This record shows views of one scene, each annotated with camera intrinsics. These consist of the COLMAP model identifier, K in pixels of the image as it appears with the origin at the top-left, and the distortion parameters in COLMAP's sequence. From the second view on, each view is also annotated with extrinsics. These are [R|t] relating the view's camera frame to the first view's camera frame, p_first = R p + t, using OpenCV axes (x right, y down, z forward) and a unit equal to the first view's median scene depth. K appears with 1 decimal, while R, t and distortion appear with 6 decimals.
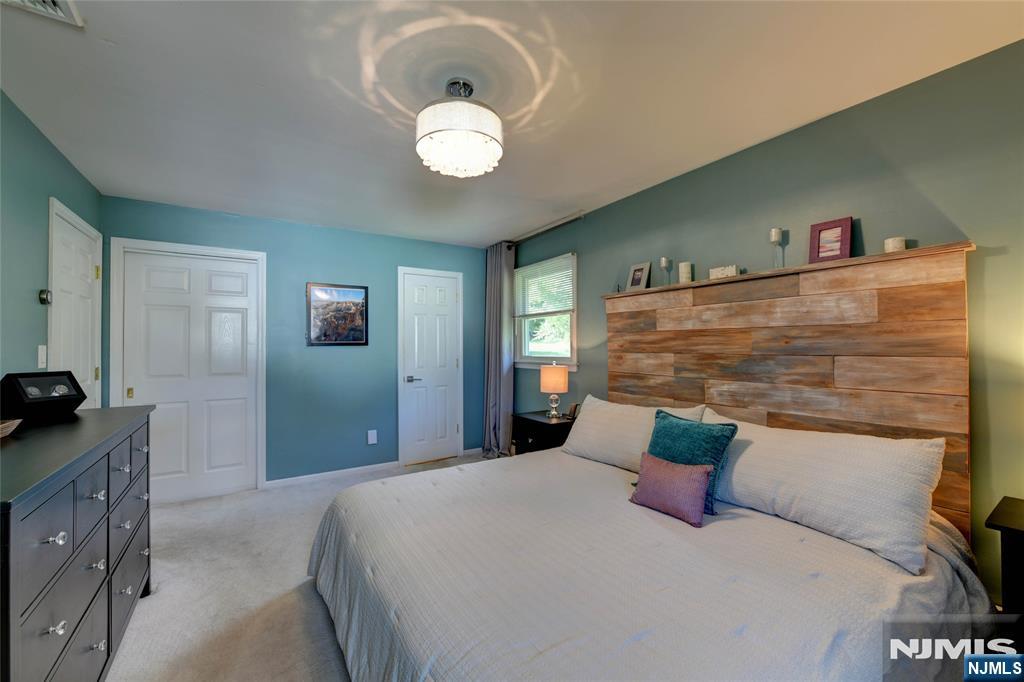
lens RADIAL K [[407.1, 0, 518.1], [0, 407.1, 342.1], [0, 0, 1]] dist [-0.007847, -0.001800]
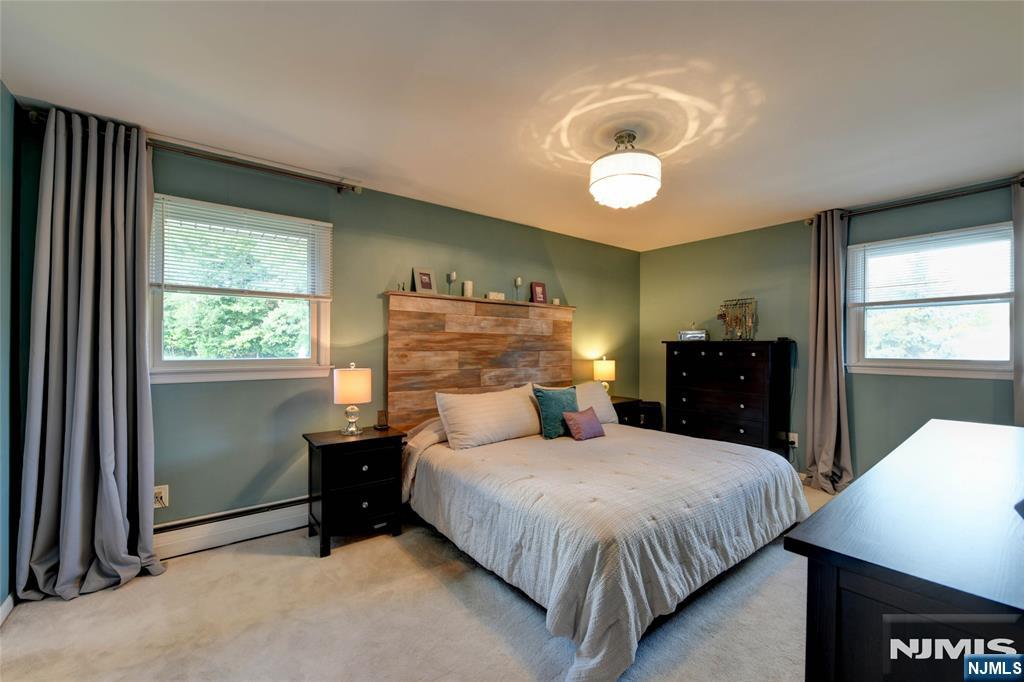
lens RADIAL K [[407.1, 0, 519.1], [0, 407.1, 345.5], [0, 0, 1]] dist [-0.007847, -0.001800]
pose [[-0.075747, 0.007170, 0.997101, -0.929516], [-0.014998, 0.999853, -0.008329, 0.019800], [-0.997014, -0.015586, -0.075628, 0.965148]]
